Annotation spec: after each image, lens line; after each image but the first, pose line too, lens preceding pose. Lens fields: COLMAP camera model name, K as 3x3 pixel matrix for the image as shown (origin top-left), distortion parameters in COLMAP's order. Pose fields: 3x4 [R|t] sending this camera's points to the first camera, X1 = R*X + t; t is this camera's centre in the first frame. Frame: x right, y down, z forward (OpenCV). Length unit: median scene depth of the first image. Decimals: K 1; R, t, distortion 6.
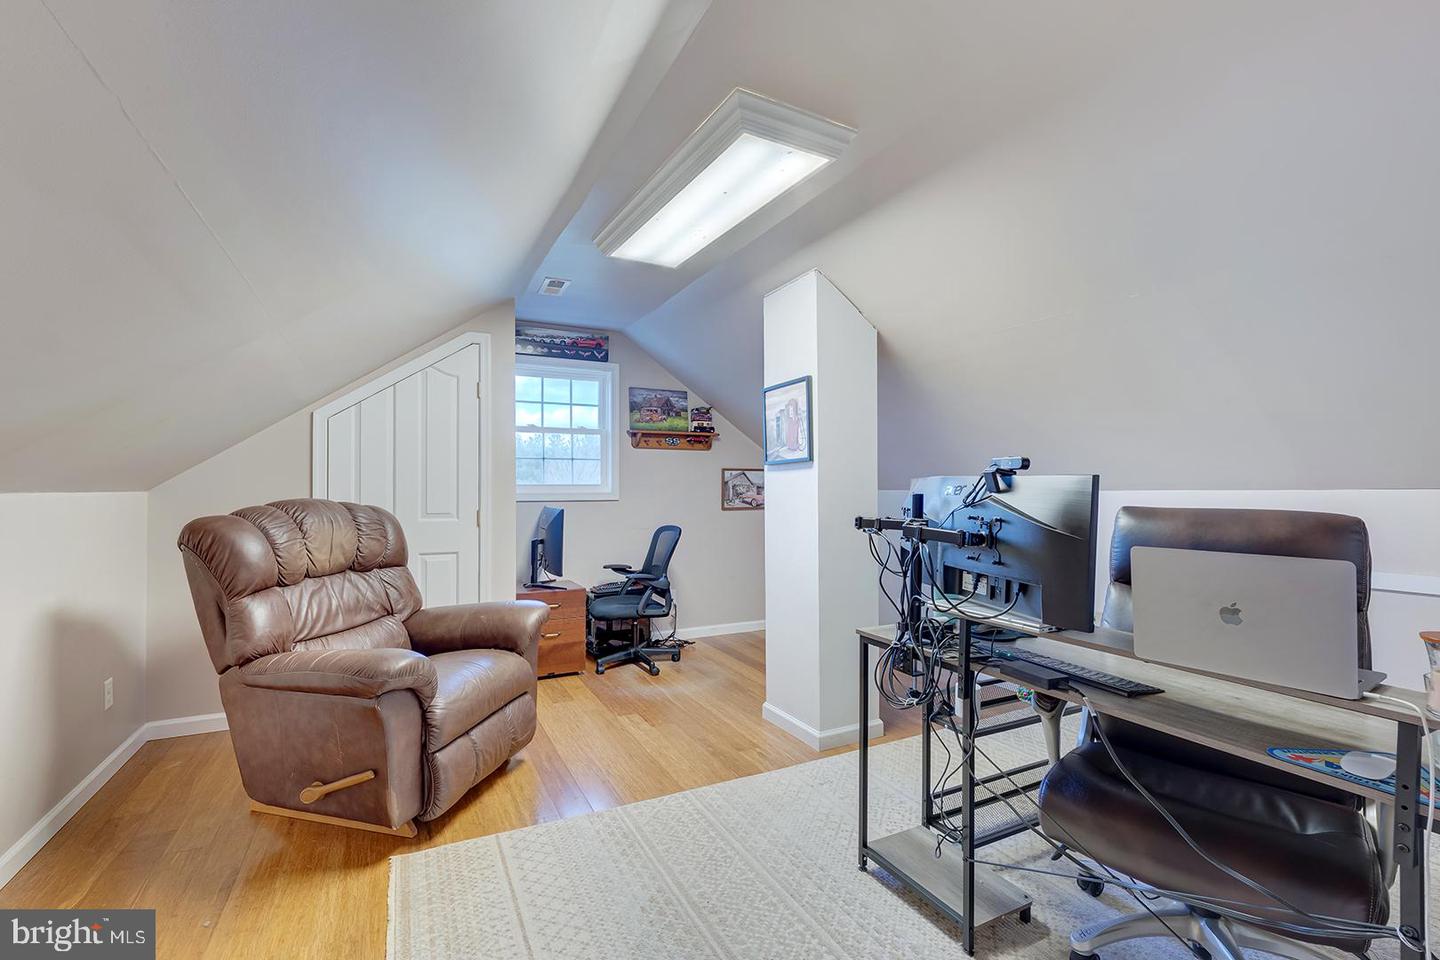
lens RADIAL K [[623.8, 0, 720.4], [0, 623.8, 484.5], [0, 0, 1]] dist [-0.008199, 0.003268]
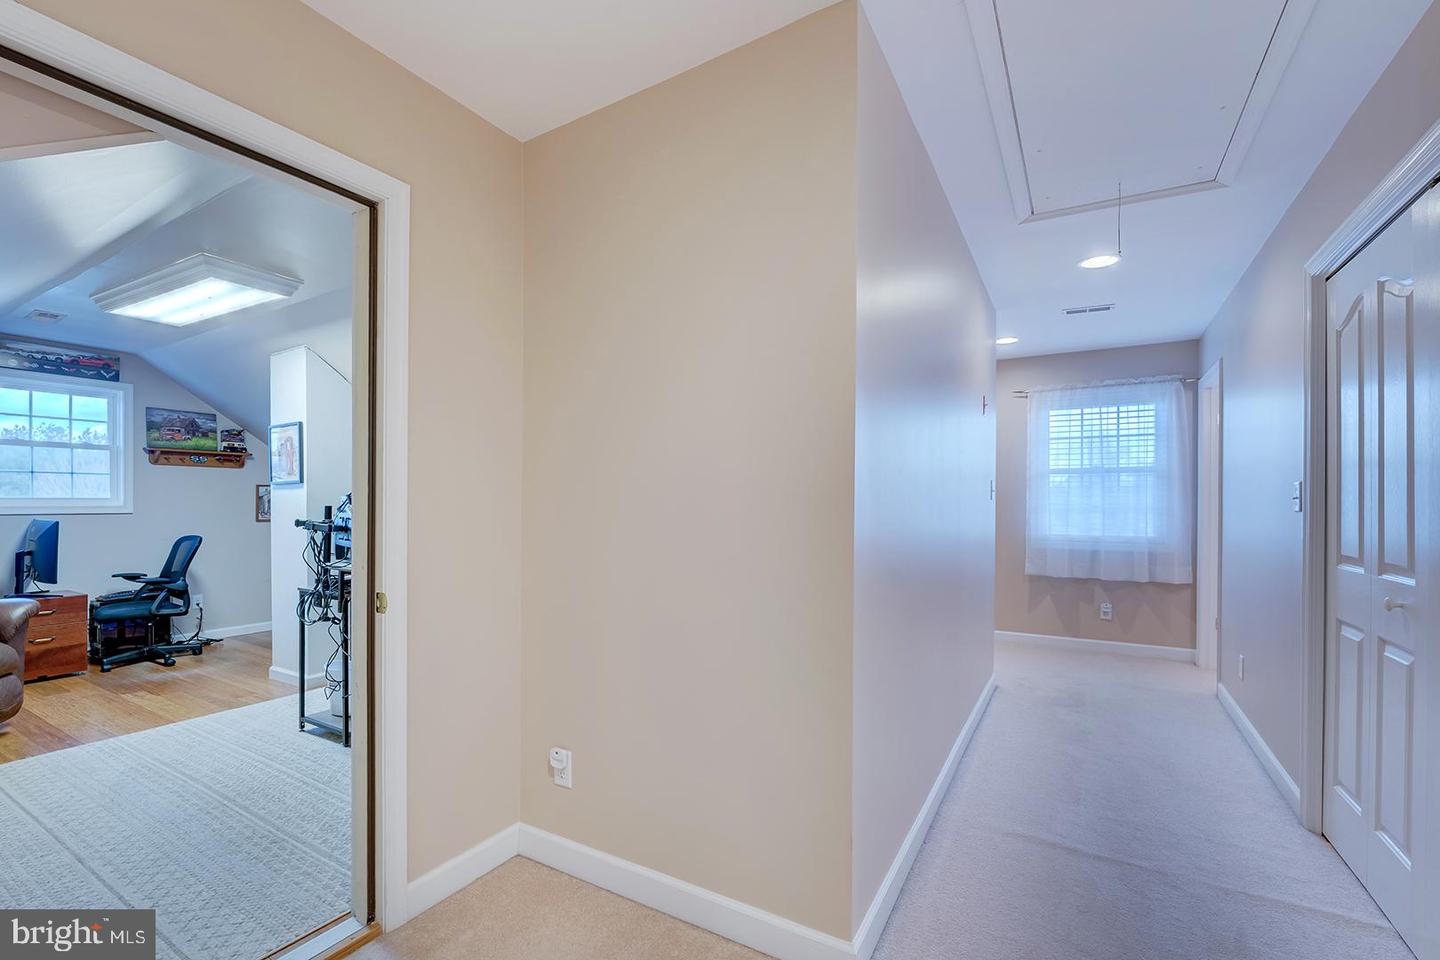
lens RADIAL K [[623.8, 0, 704.0], [0, 623.8, 504.4], [0, 0, 1]] dist [-0.008199, 0.003268]
pose [[0.853467, 0.002375, 0.521141, 0.122275], [-0.006606, 0.999959, 0.006262, -0.002741], [-0.521105, -0.008787, 0.853447, -0.429135]]
